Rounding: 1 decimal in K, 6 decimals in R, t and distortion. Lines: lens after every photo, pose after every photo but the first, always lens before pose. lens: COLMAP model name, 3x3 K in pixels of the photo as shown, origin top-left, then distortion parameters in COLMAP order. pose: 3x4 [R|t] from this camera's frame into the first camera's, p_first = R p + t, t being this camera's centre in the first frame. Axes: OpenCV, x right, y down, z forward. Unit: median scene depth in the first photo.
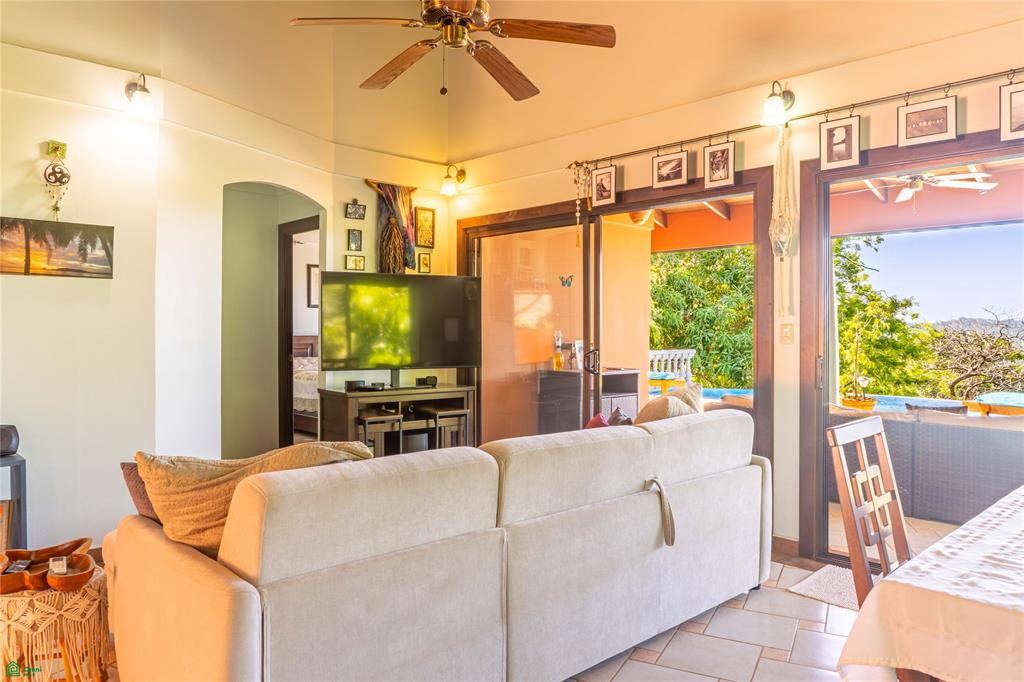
lens RADIAL K [[703.4, 0, 516.6], [0, 703.4, 339.7], [0, 0, 1]] dist [-0.006948, -0.022499]
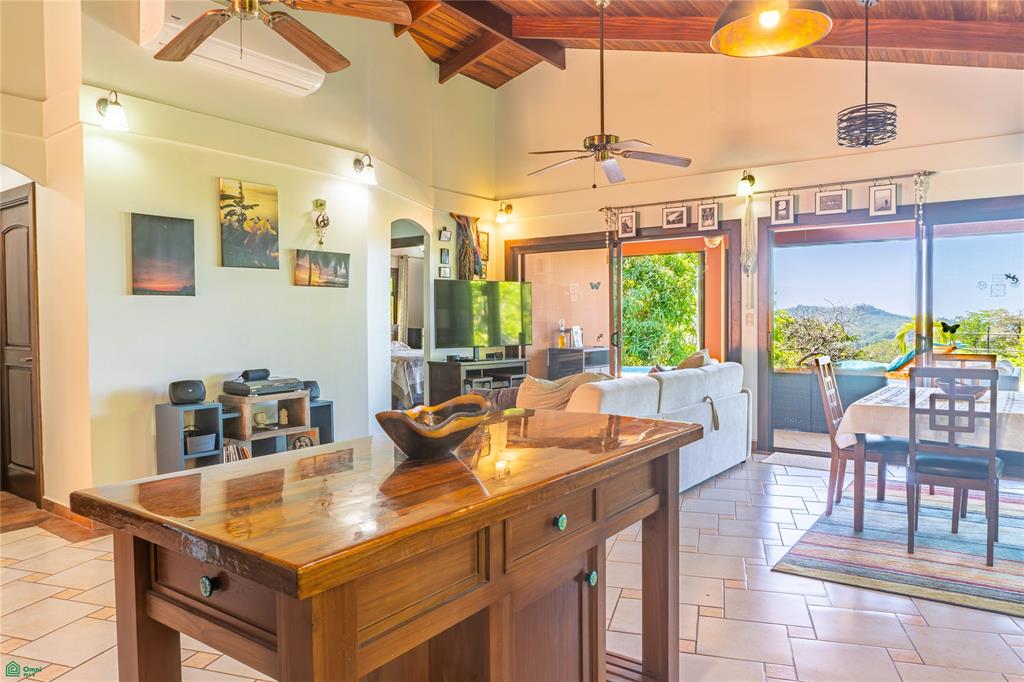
lens RADIAL K [[703.4, 0, 507.0], [0, 703.4, 344.3], [0, 0, 1]] dist [-0.006948, -0.022499]
pose [[0.984255, -0.015931, 0.176035, -0.447656], [0.012192, 0.999677, 0.022302, 0.006052], [-0.176333, -0.019804, 0.984131, -0.514639]]
